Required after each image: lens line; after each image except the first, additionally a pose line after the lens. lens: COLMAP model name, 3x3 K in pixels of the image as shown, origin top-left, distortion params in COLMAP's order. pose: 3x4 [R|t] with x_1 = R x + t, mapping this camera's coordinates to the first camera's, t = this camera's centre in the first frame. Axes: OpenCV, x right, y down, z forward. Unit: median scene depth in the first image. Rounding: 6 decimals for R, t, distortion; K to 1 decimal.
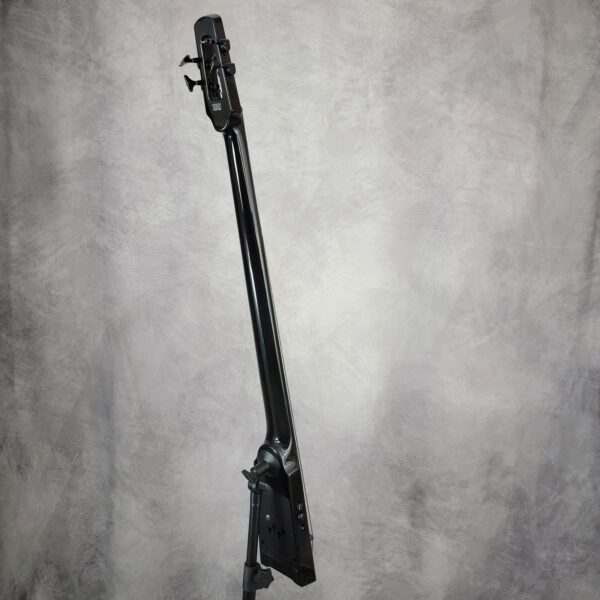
lens RADIAL K [[579.5, 0, 291.4], [0, 579.5, 300.2], [0, 0, 1]] dist [0.102640, -0.099696]
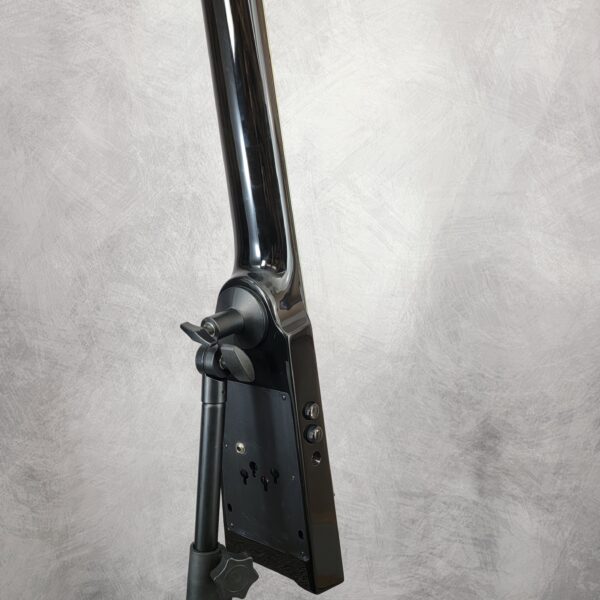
lens RADIAL K [[579.5, 0, 291.4], [0, 579.5, 300.2], [0, 0, 1]] dist [0.102640, -0.099696]
pose [[0.996969, -0.018489, 0.075570, -0.026052], [0.022602, 0.998288, -0.053938, 0.218816], [-0.074443, 0.055482, 0.995681, 0.416483]]
